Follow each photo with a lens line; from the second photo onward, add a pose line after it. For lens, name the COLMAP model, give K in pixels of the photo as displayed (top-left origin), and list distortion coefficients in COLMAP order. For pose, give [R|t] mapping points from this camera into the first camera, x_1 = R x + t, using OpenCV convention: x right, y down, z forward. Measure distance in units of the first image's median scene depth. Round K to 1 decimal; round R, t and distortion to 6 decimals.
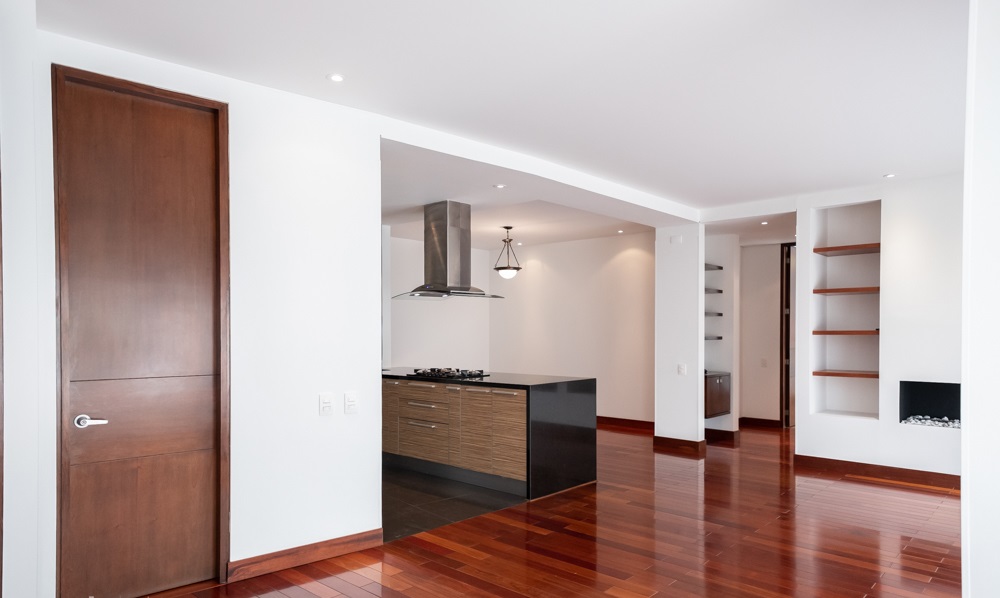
lens RADIAL K [[624.7, 0, 499.1], [0, 624.7, 339.7], [0, 0, 1]] dist [0.012151, 0.011935]
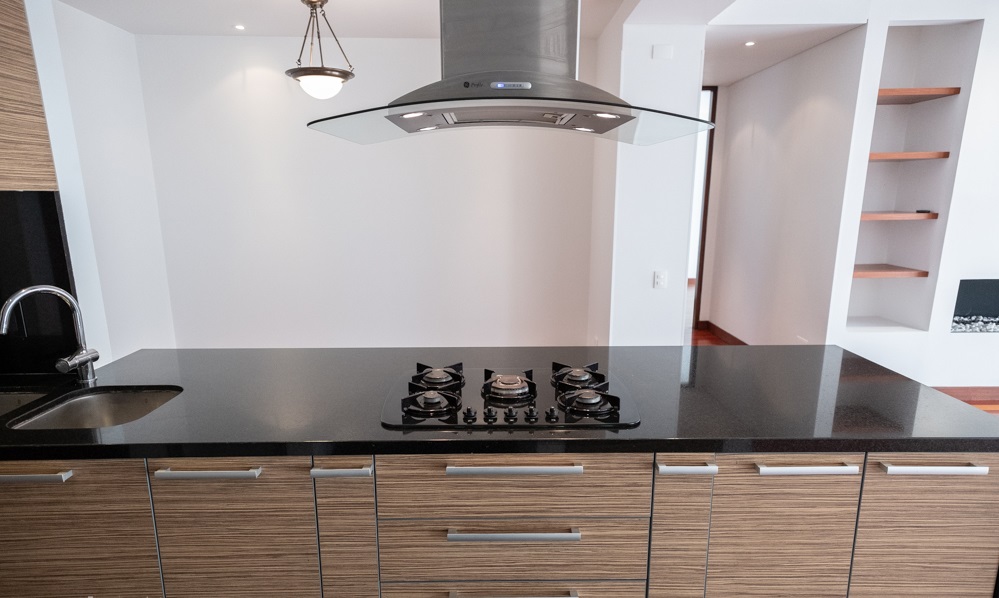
lens RADIAL K [[624.1, 0, 493.6], [0, 624.1, 335.0], [0, 0, 1]] dist [0.012151, 0.011935]
pose [[0.732358, -0.154869, 0.663075, -0.291433], [0.010404, 0.976223, 0.216518, -0.040657], [-0.680841, -0.151670, 0.716556, 0.792273]]
